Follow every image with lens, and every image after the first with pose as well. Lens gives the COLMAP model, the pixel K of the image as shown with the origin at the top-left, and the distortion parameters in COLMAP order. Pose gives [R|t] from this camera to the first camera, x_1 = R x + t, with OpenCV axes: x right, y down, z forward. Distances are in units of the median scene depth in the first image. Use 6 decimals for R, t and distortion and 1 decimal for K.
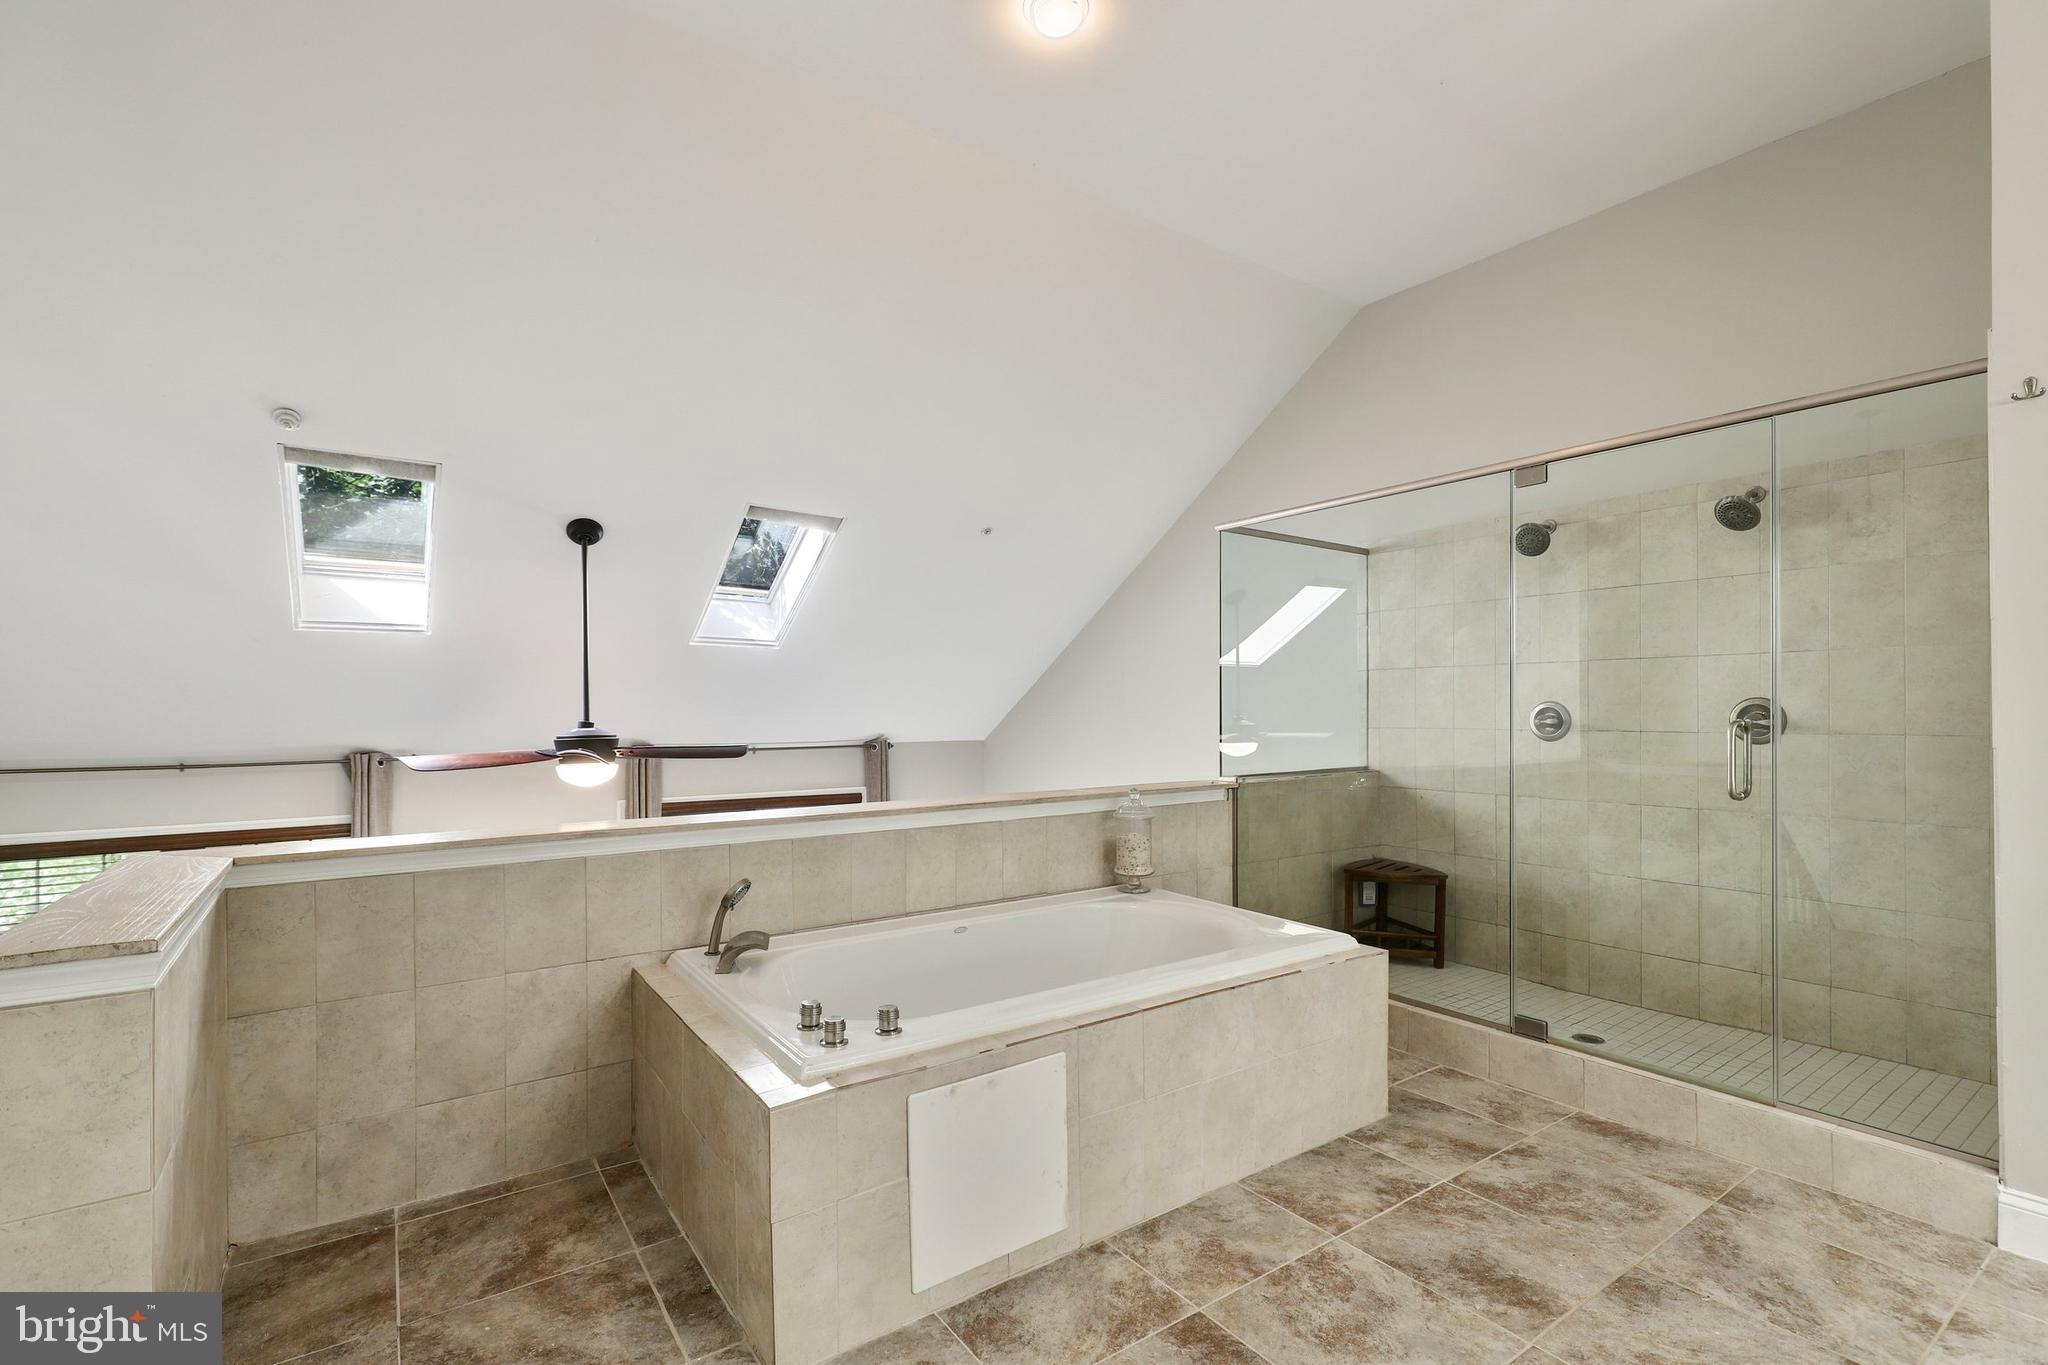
lens RADIAL K [[922.6, 0, 1027.2], [0, 922.6, 700.2], [0, 0, 1]] dist [-0.000353, -0.000060]
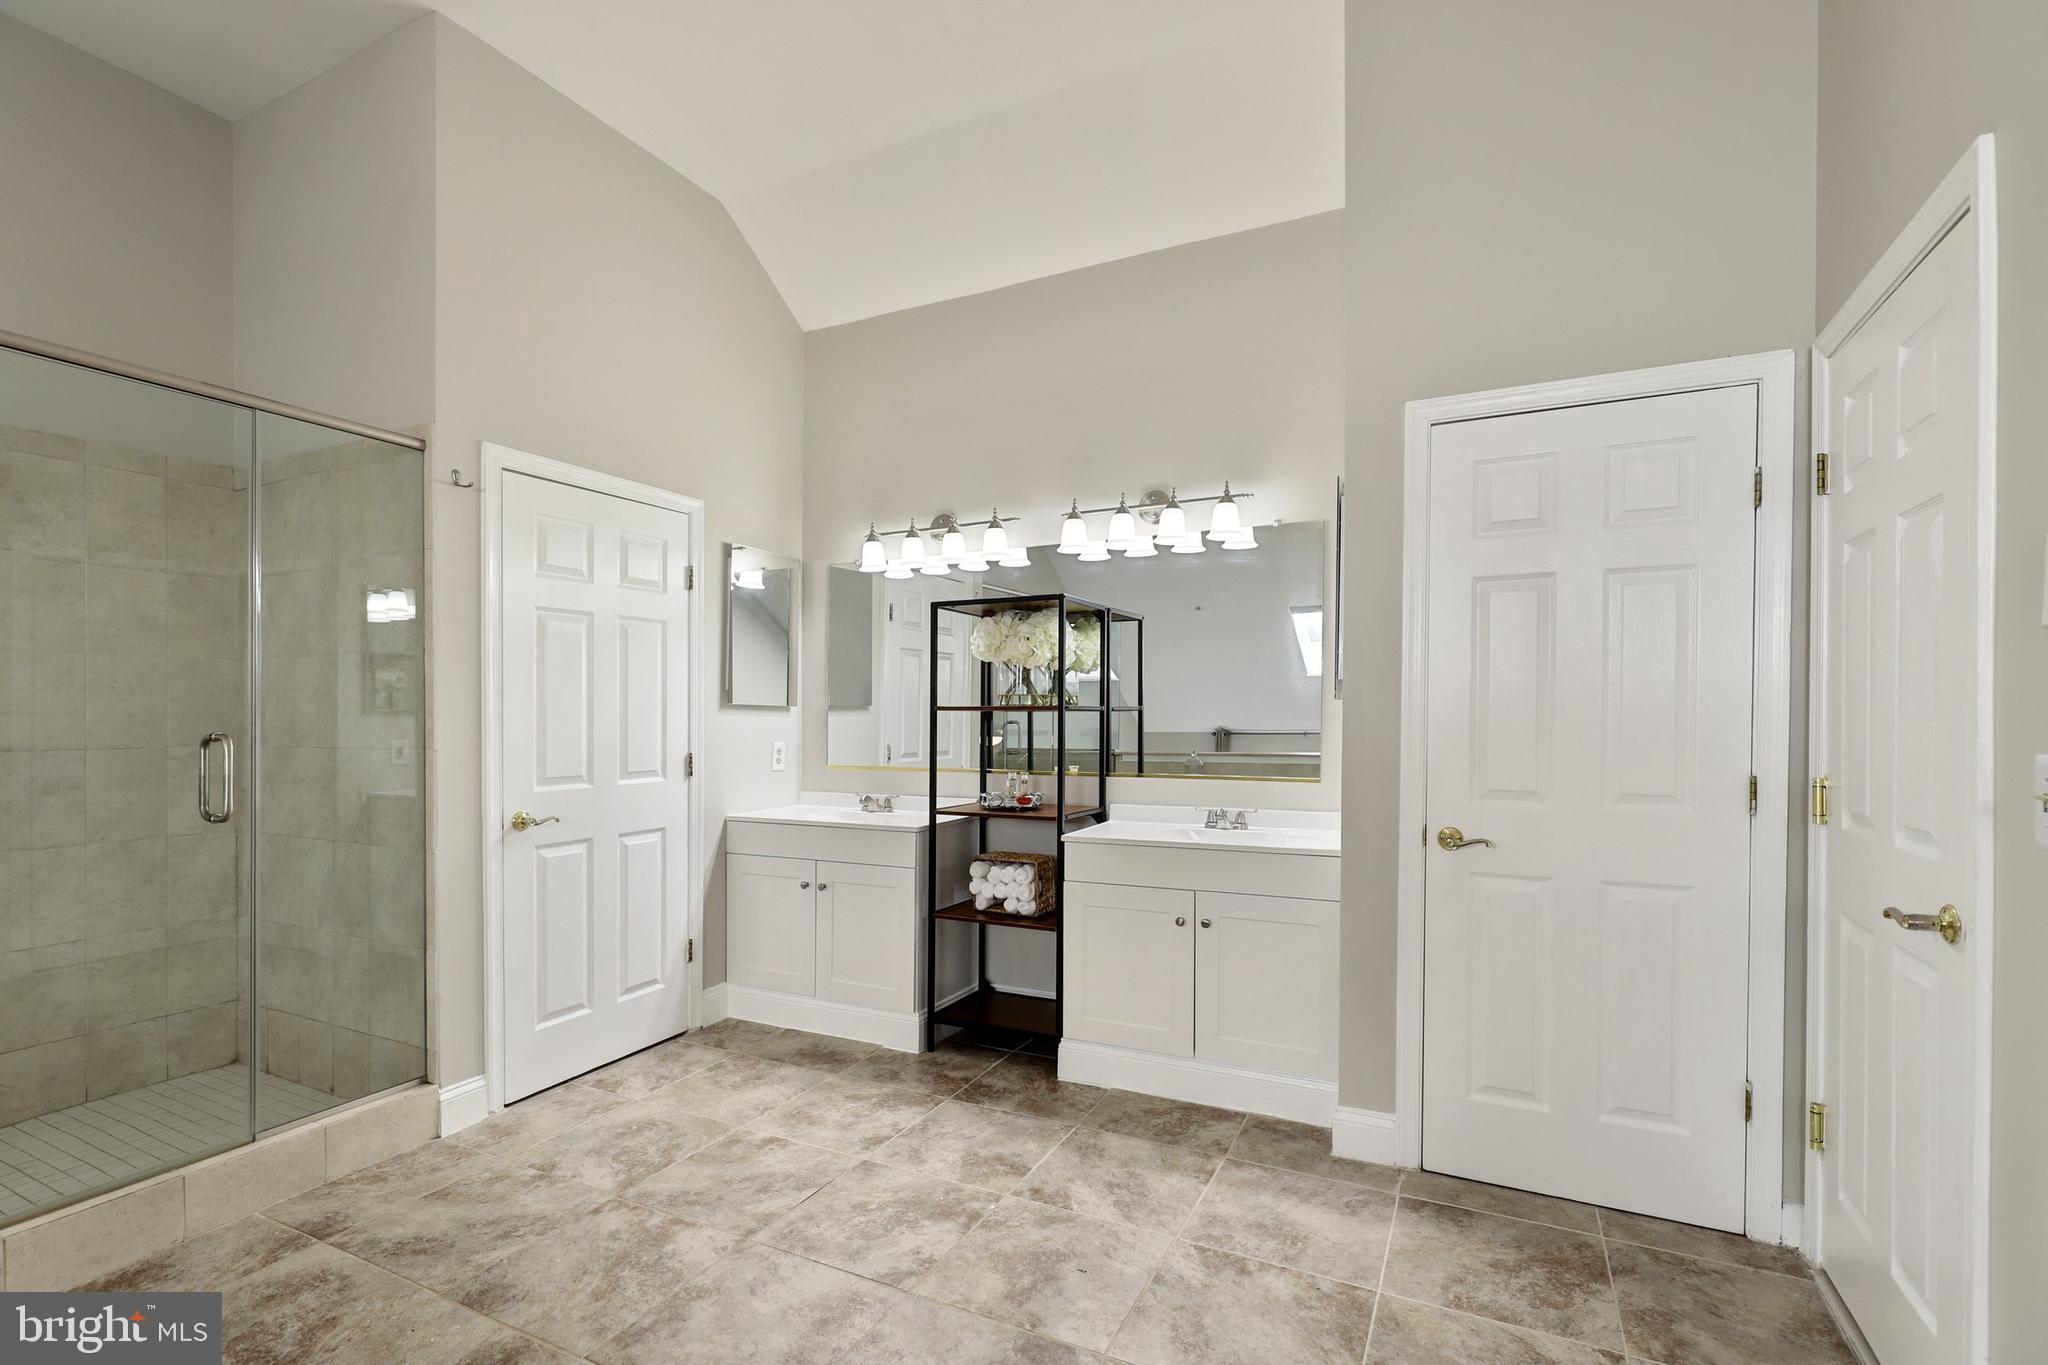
lens RADIAL K [[930.5, 0, 1025.0], [0, 930.5, 724.4], [0, 0, 1]] dist [0.001624, 0.000125]
pose [[-0.468834, -0.005423, 0.883269, -0.351097], [-0.004045, 0.999984, 0.003993, 0.005572], [-0.883277, -0.001701, -0.468849, 0.657137]]
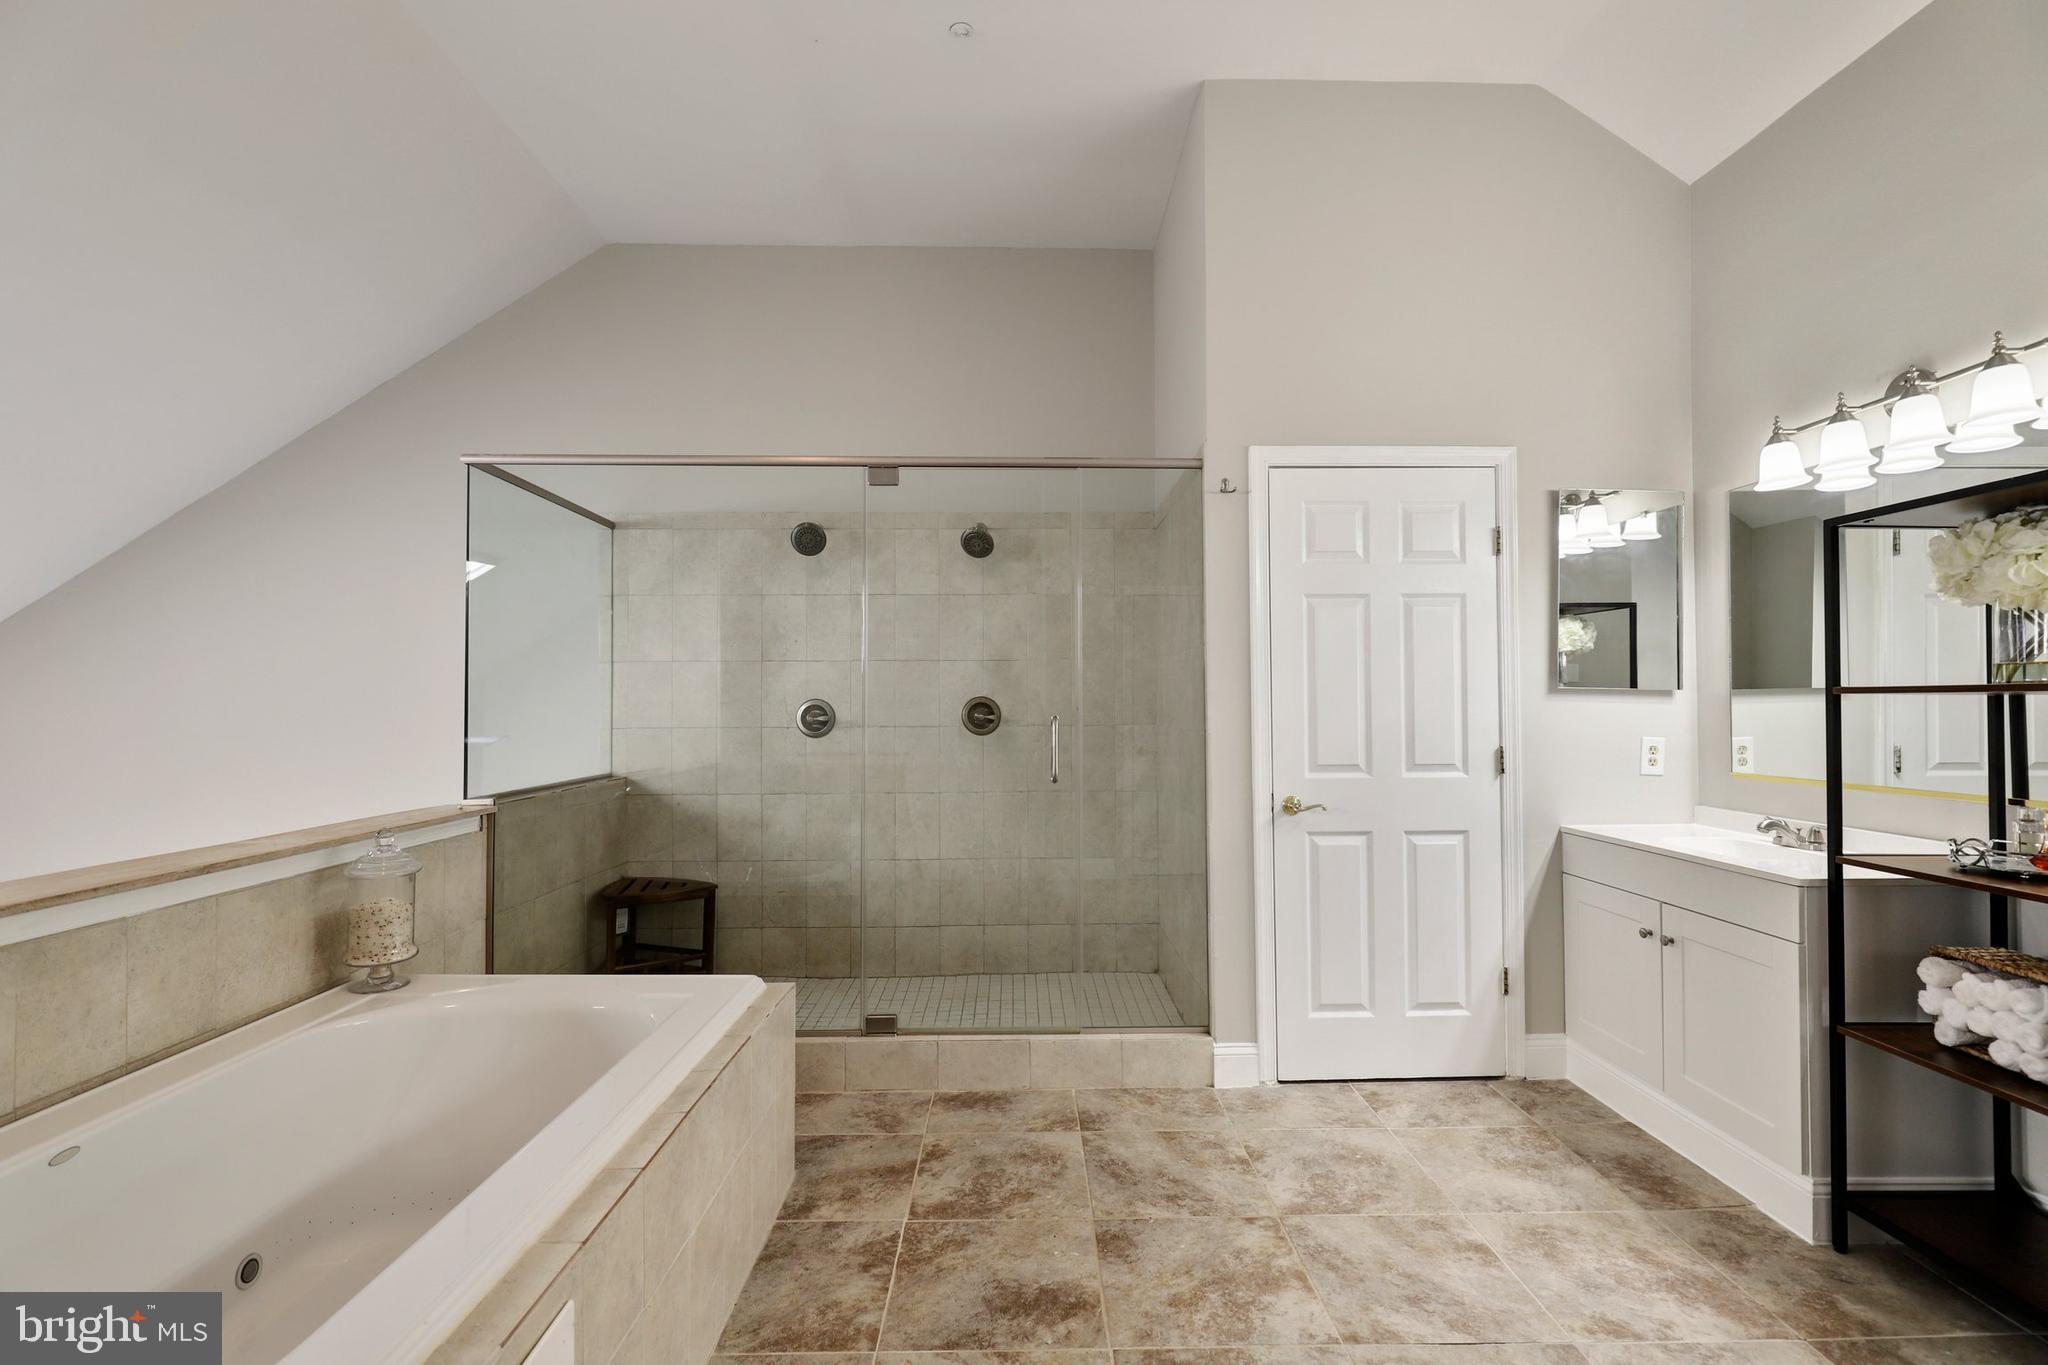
lens RADIAL K [[921.2, 0, 1031.0], [0, 921.2, 682.9], [0, 0, 1]] dist [0.000787, -0.000156]
pose [[0.565067, 0.020227, 0.824797, -0.207075], [-0.006761, 0.999779, -0.019886, 0.003018], [-0.825017, 0.005660, 0.565079, 0.318522]]
